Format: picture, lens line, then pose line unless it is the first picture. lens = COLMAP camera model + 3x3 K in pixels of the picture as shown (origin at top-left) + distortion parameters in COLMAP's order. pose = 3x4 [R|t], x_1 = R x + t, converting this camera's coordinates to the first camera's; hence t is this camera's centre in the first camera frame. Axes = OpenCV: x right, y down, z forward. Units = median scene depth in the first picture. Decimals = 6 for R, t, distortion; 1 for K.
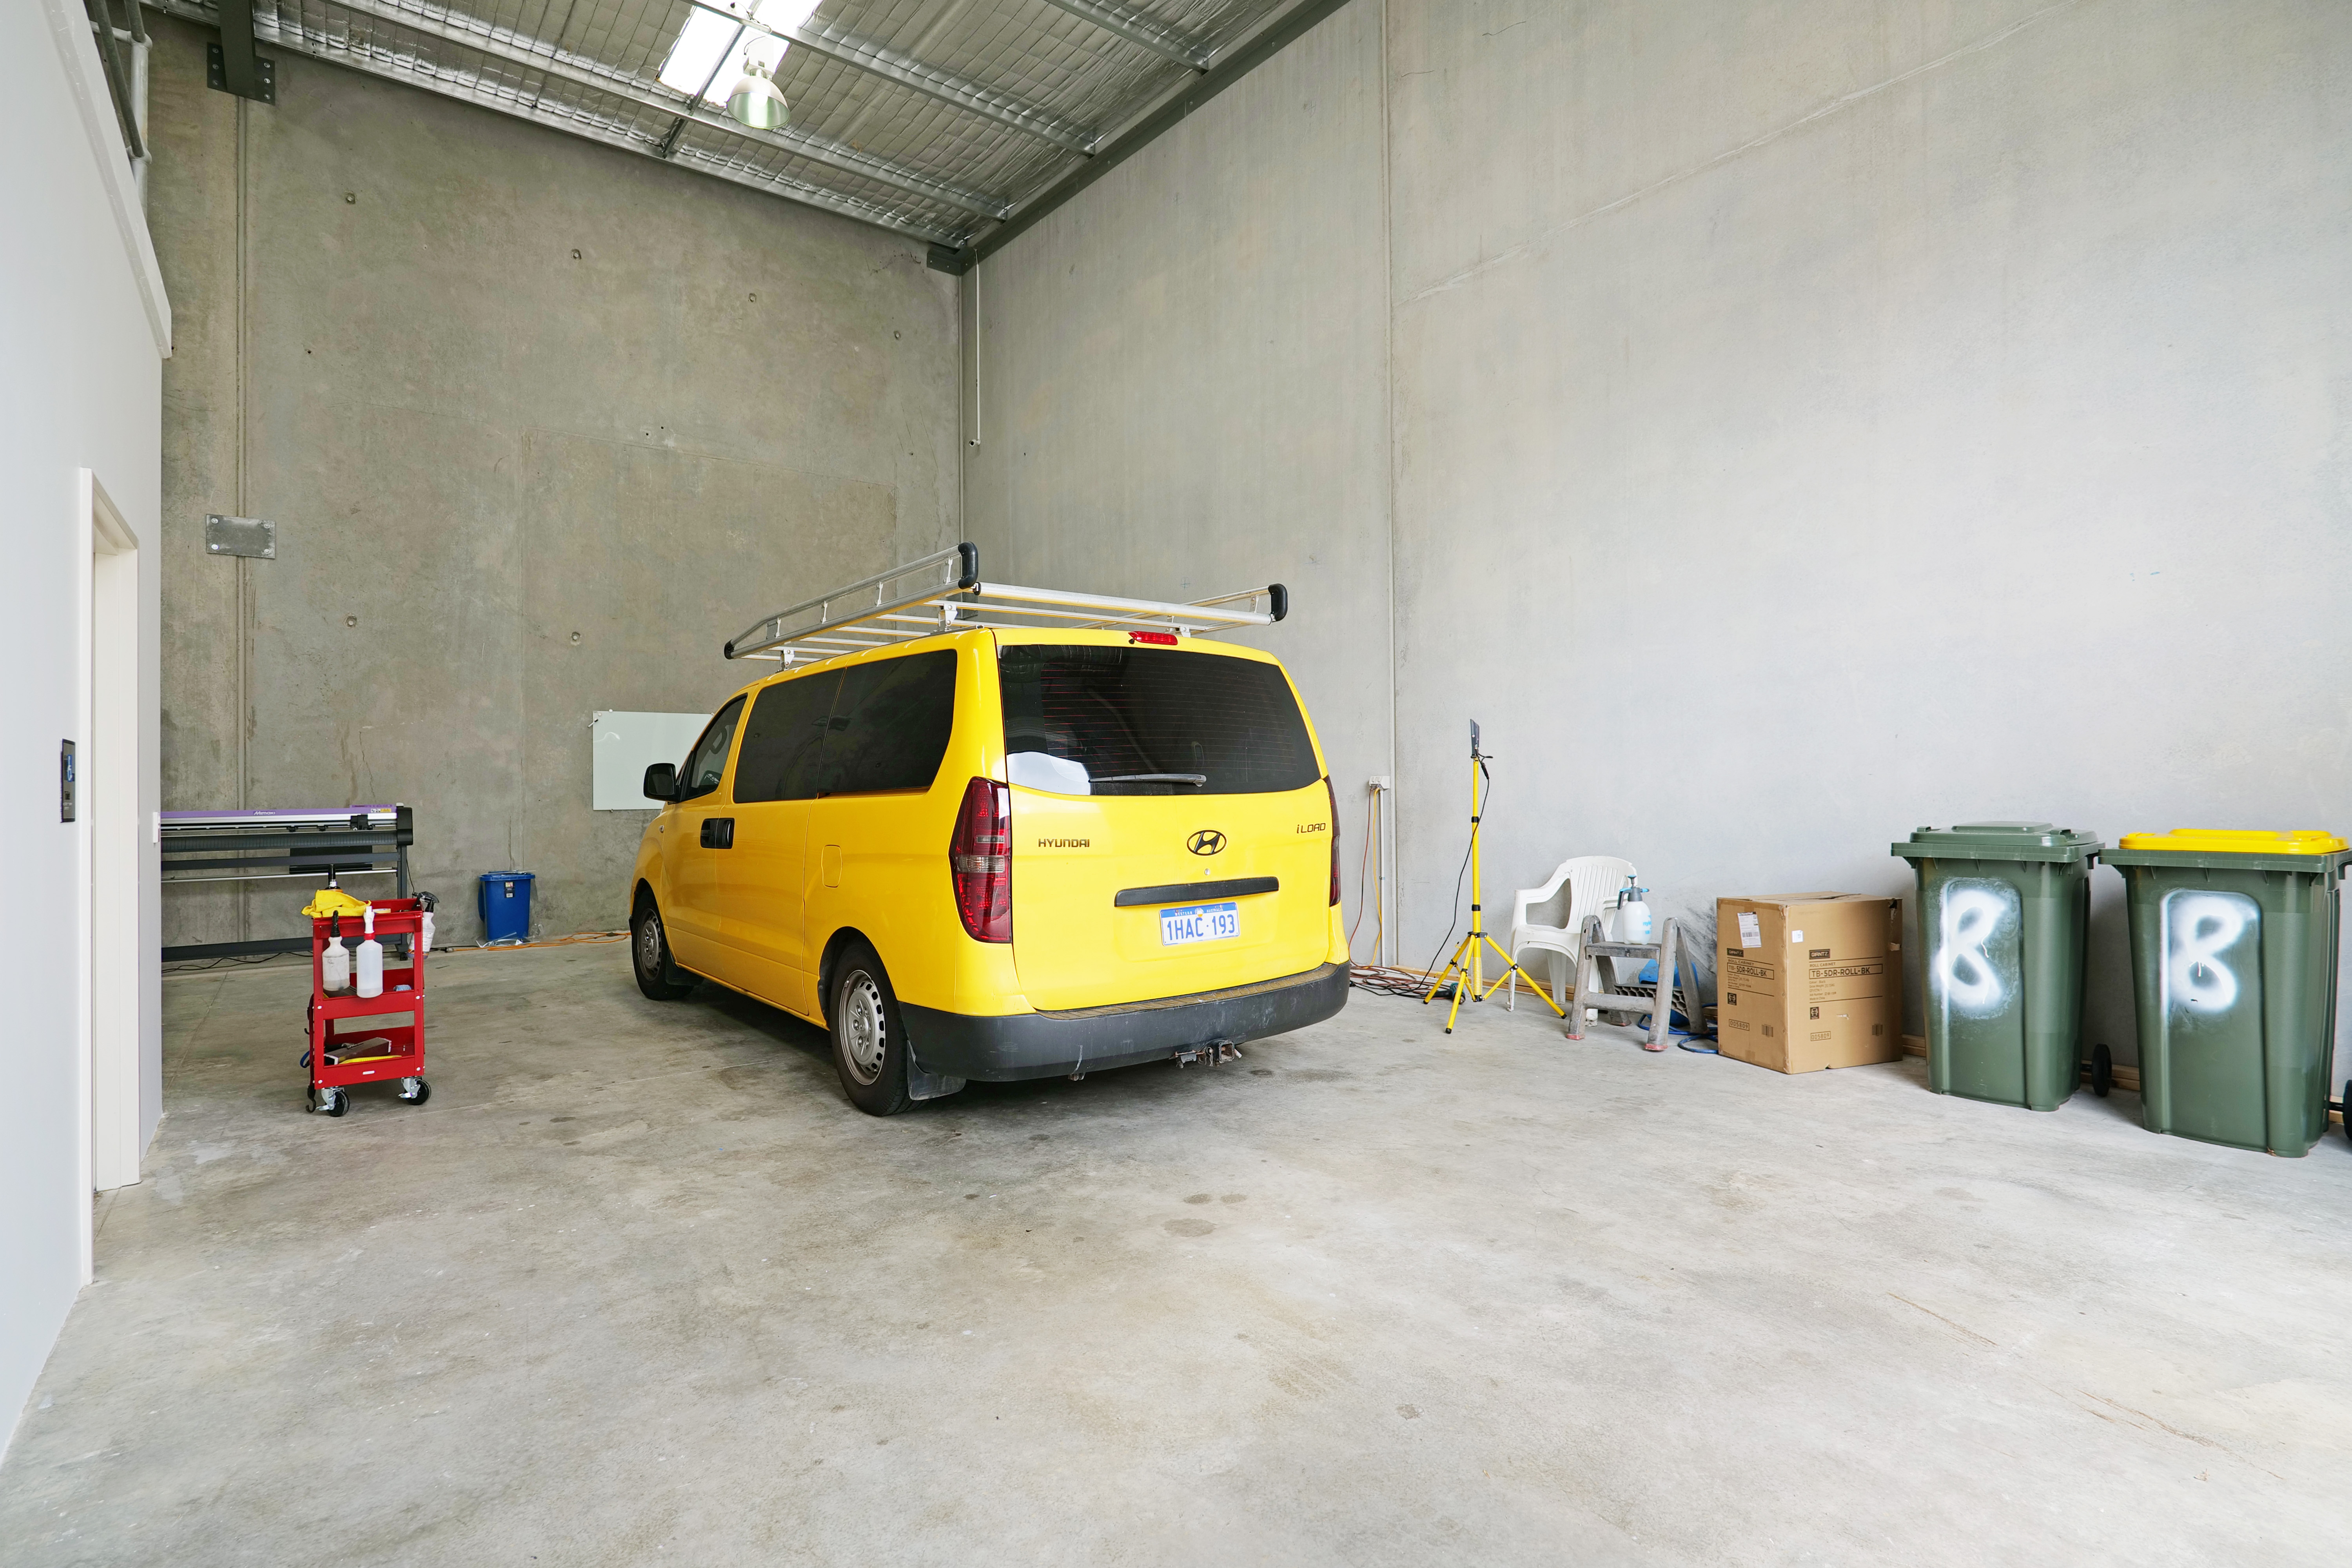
lens RADIAL K [[1142.7, 0, 1140.7], [0, 1142.7, 791.0], [0, 0, 1]] dist [-0.011865, 0.001563]
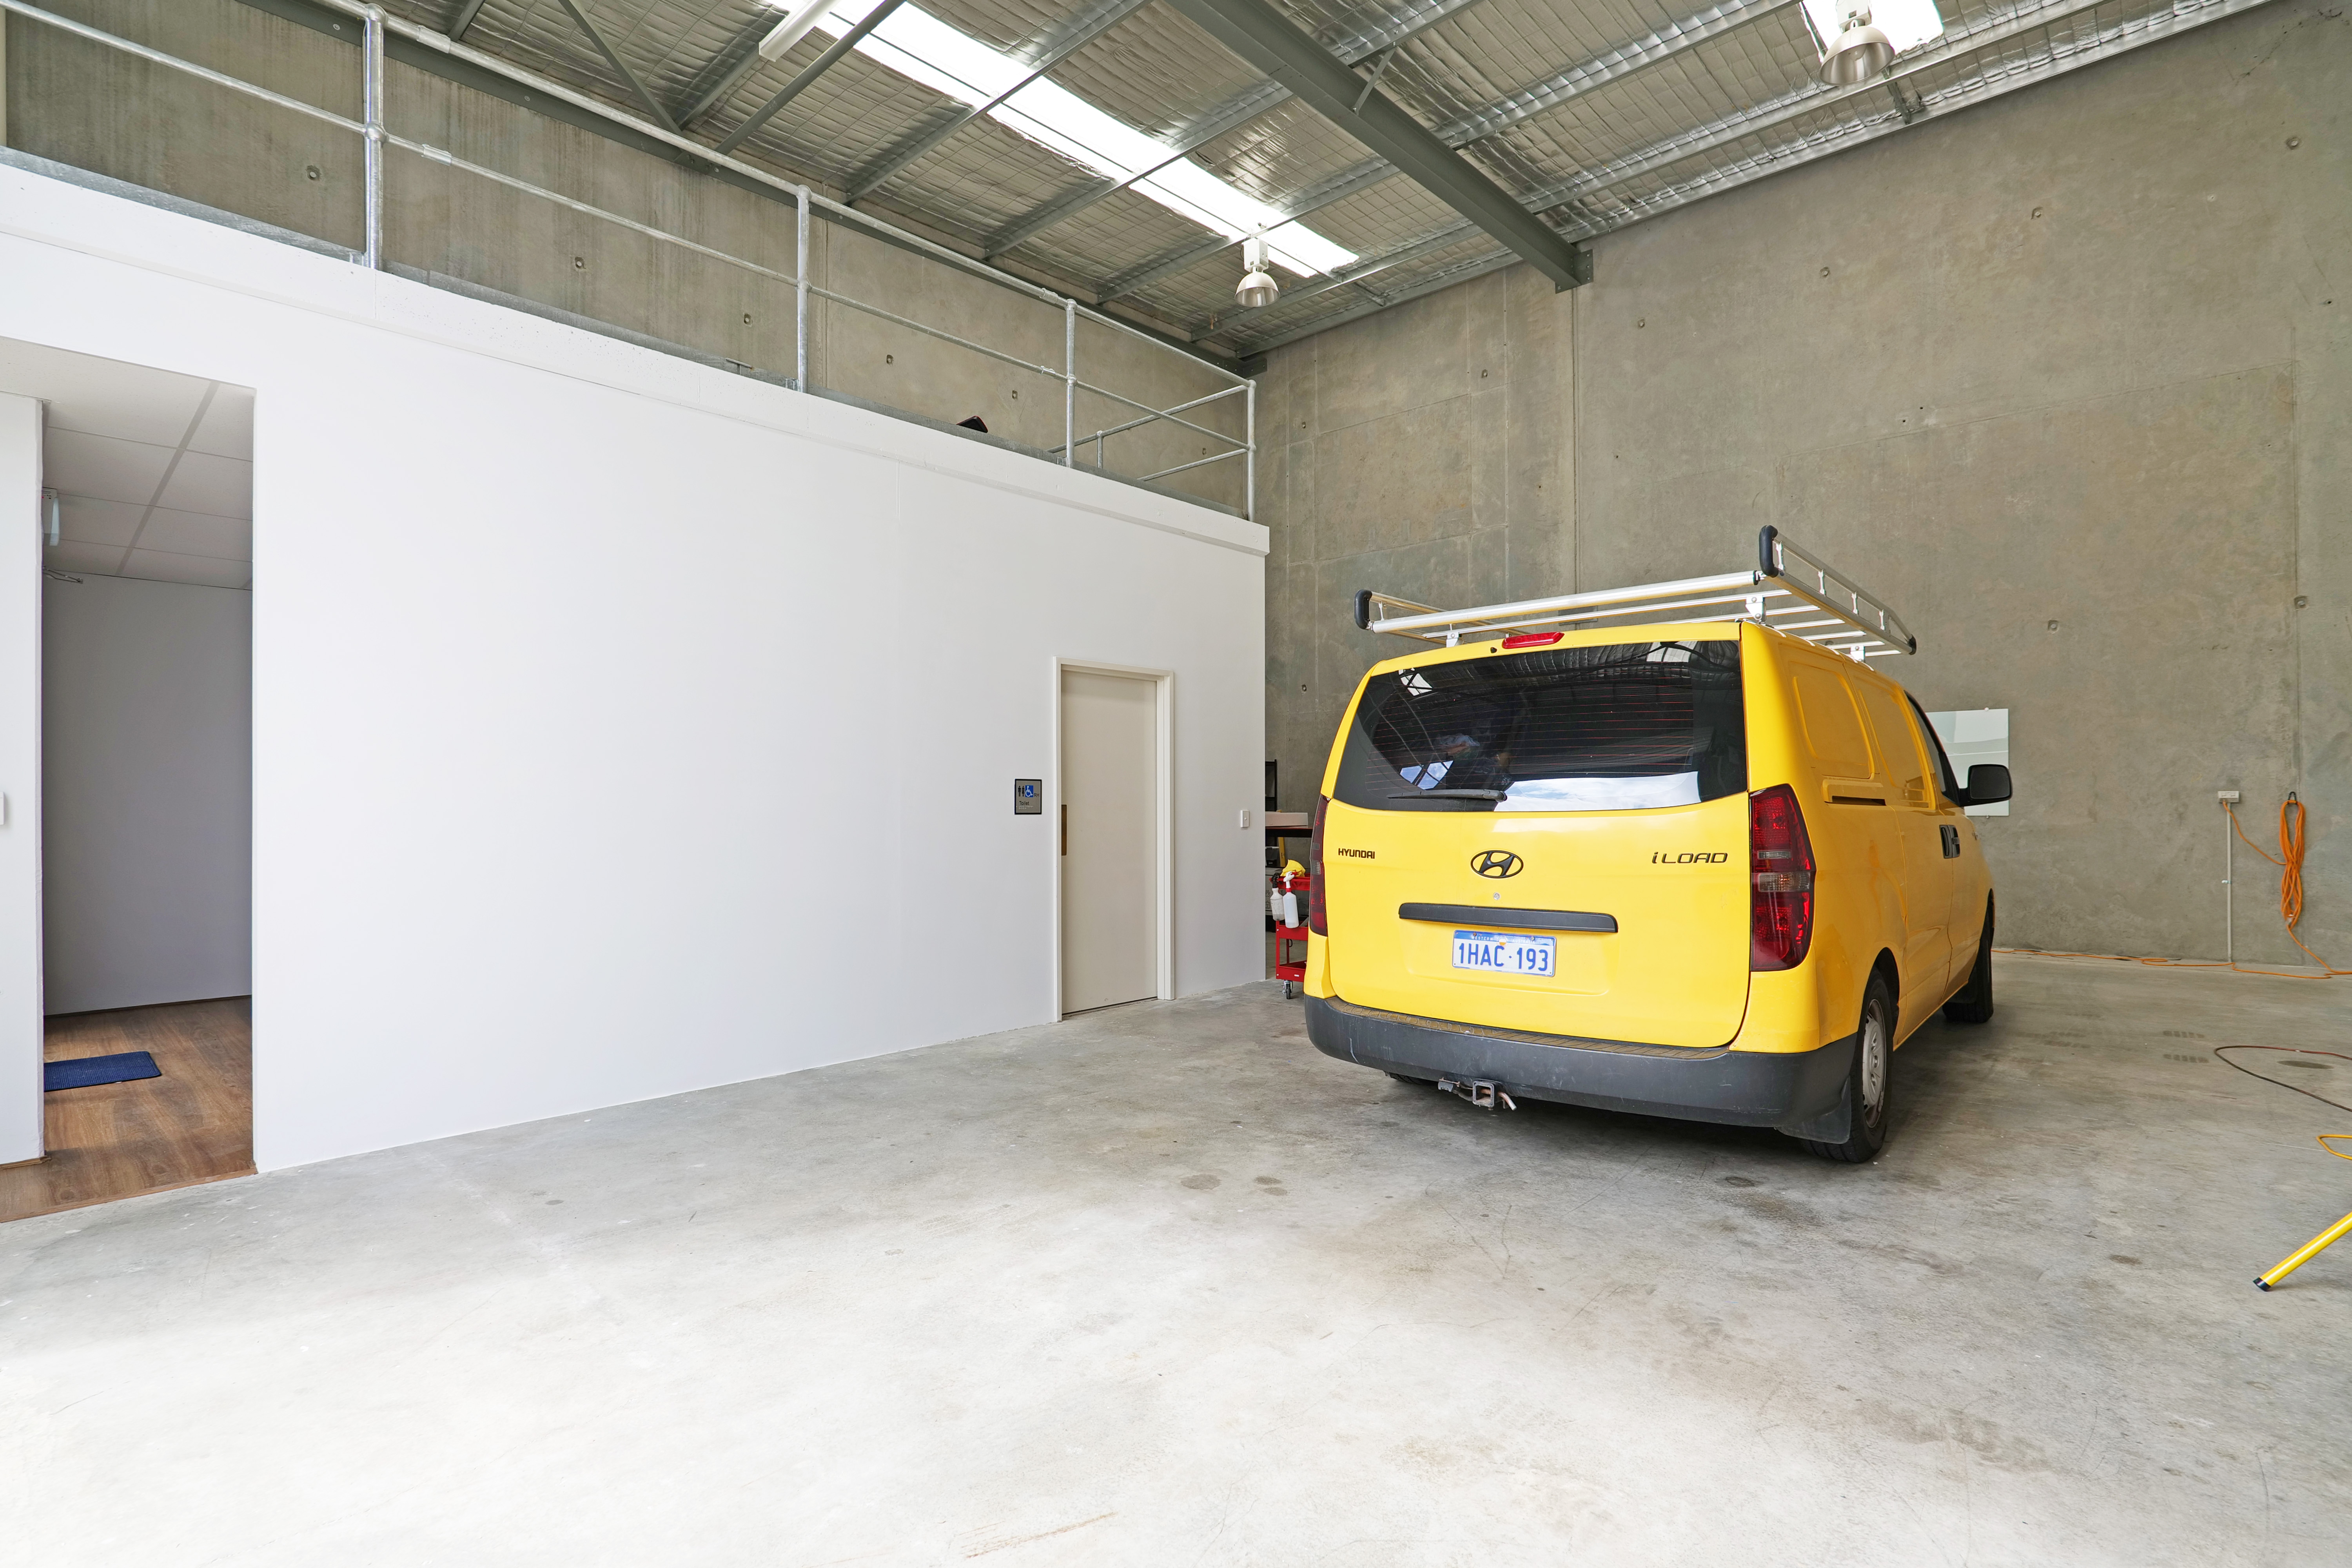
lens RADIAL K [[1115.3, 0, 1180.0], [0, 1115.3, 791.5], [0, 0, 1]] dist [-0.030997, 0.009751]
pose [[0.178349, 0.000907, -0.983967, 0.836524], [0.000403, 0.999999, 0.000994, -0.012911], [0.983967, -0.000574, 0.178349, 0.561628]]
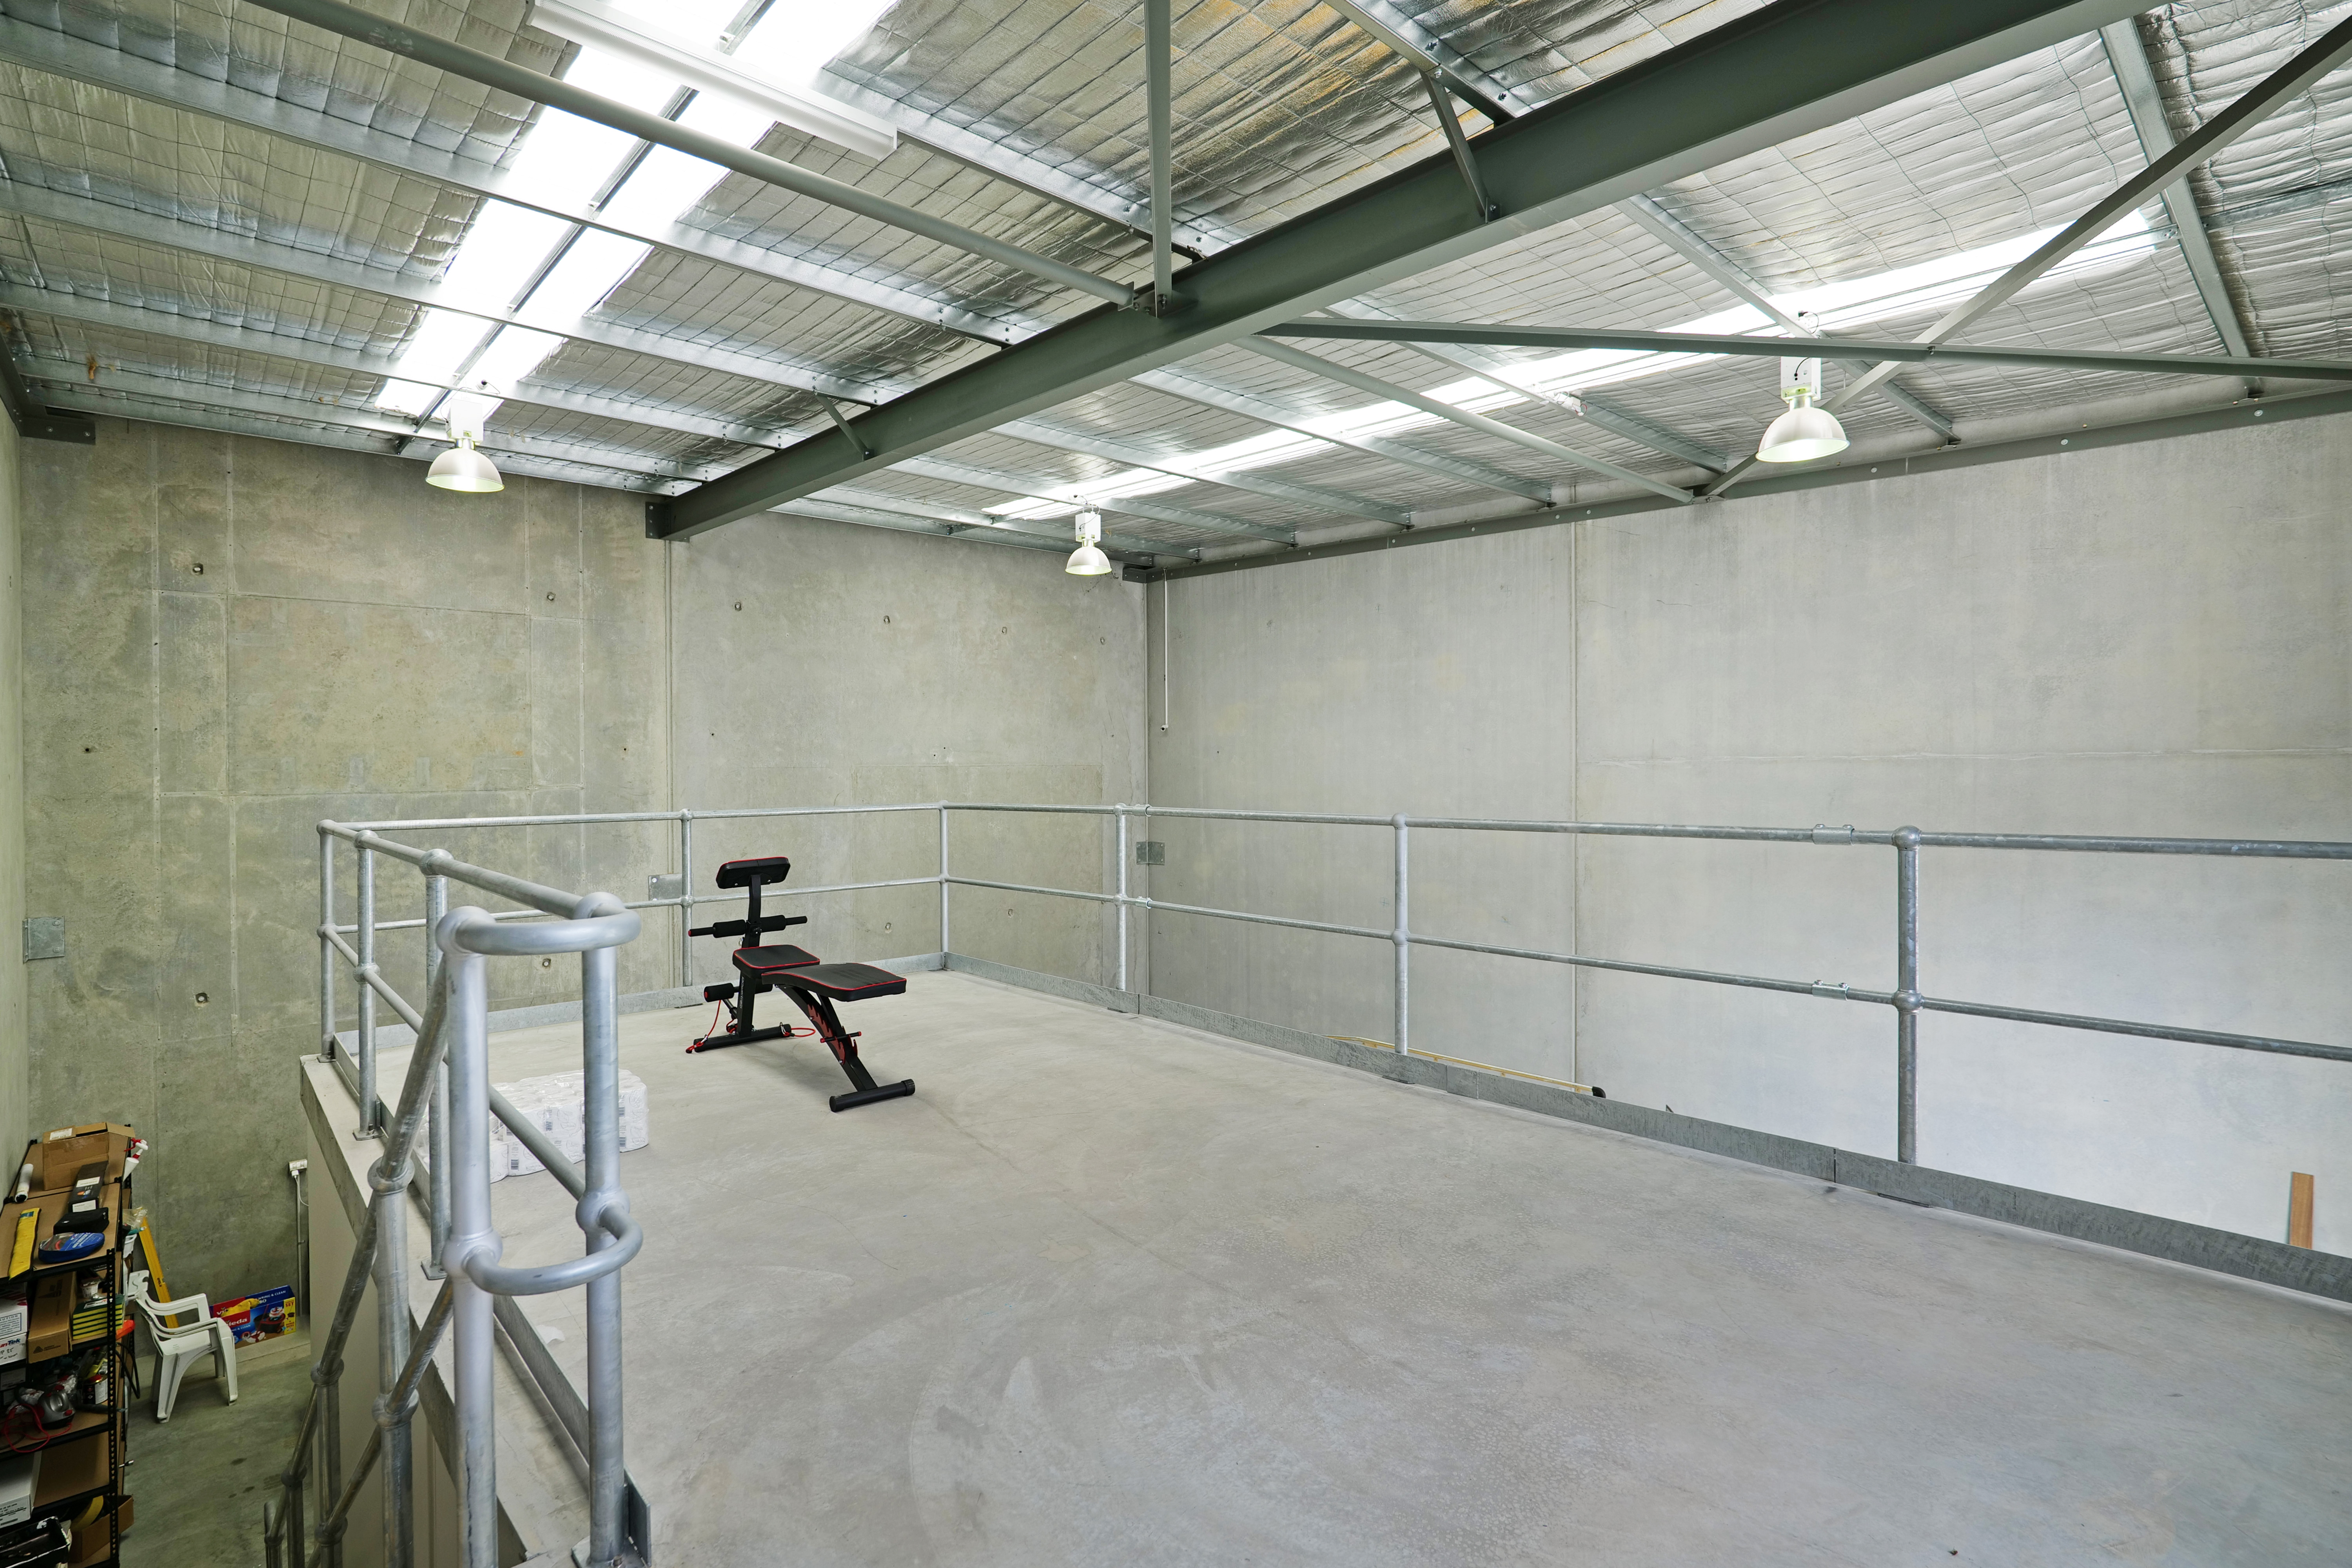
lens RADIAL K [[1142.7, 0, 1140.7], [0, 1142.7, 791.0], [0, 0, 1]] dist [-0.011865, 0.001563]
pose [[0.996724, -0.001691, 0.080866, -0.717294], [0.000026, 0.999788, 0.020589, -0.694369], [-0.080884, -0.020520, 0.996512, -0.602235]]
